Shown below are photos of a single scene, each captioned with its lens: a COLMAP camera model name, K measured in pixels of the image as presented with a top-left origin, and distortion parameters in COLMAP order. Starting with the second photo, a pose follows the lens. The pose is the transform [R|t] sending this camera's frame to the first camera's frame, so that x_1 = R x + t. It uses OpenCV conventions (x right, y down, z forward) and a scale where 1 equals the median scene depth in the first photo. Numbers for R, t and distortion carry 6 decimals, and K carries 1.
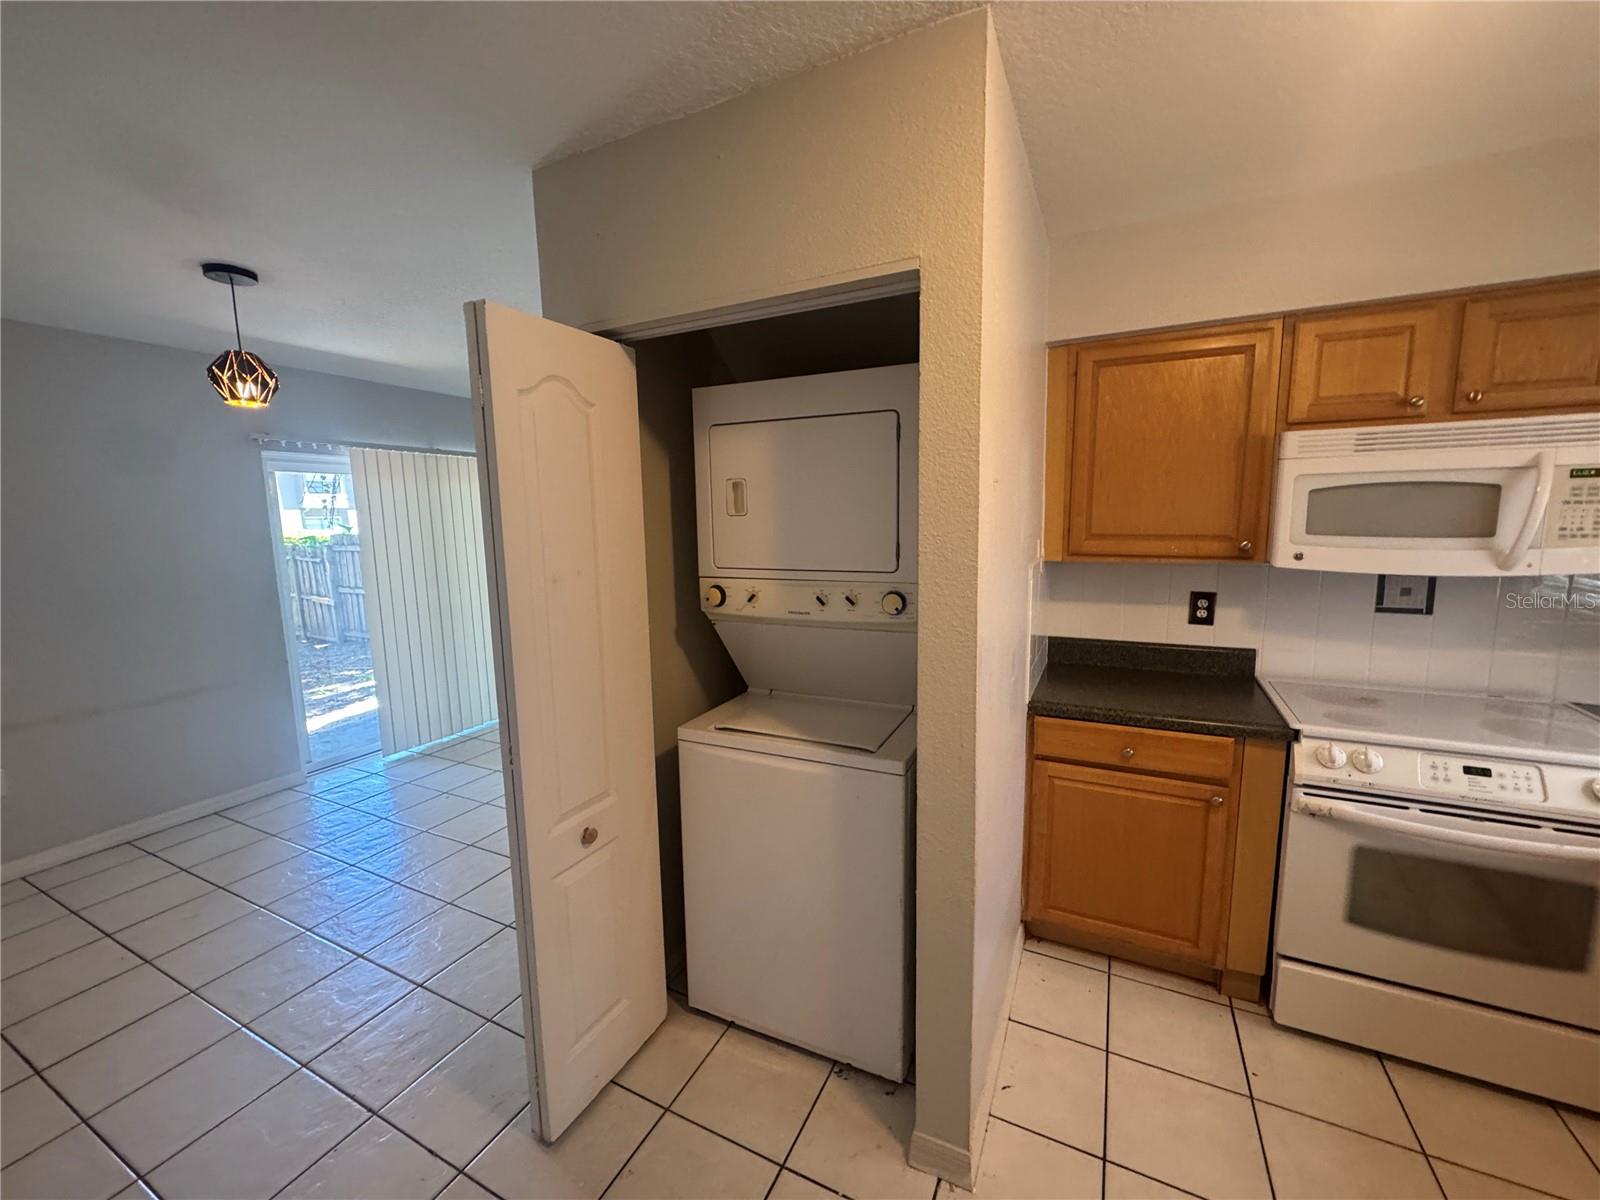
lens RADIAL K [[633.8, 0, 802.8], [0, 633.8, 601.1], [0, 0, 1]] dist [-0.000914, 0.000143]
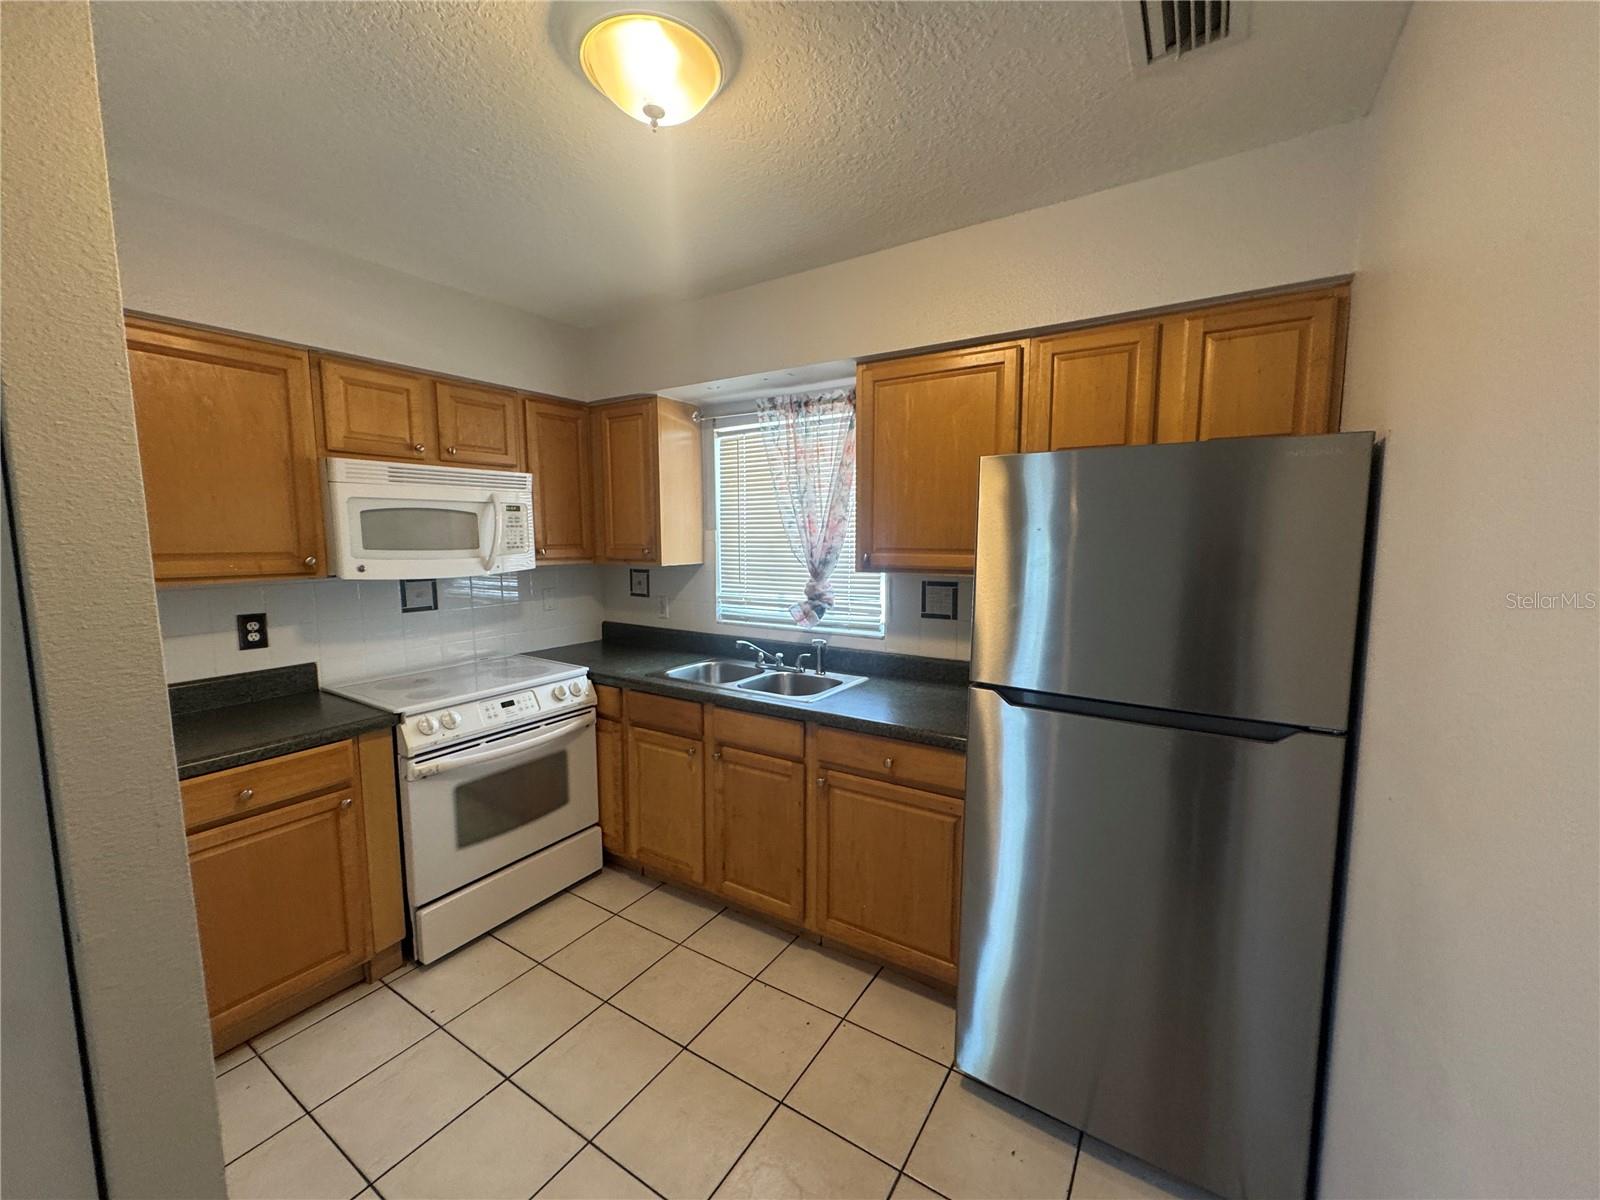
lens RADIAL K [[633.8, 0, 802.8], [0, 633.8, 601.1], [0, 0, 1]] dist [-0.000914, 0.000143]
pose [[0.107191, -0.090351, 0.990125, -0.275912], [0.138411, 0.987521, 0.075129, 0.011814], [-0.984557, 0.128991, 0.118359, 0.093060]]
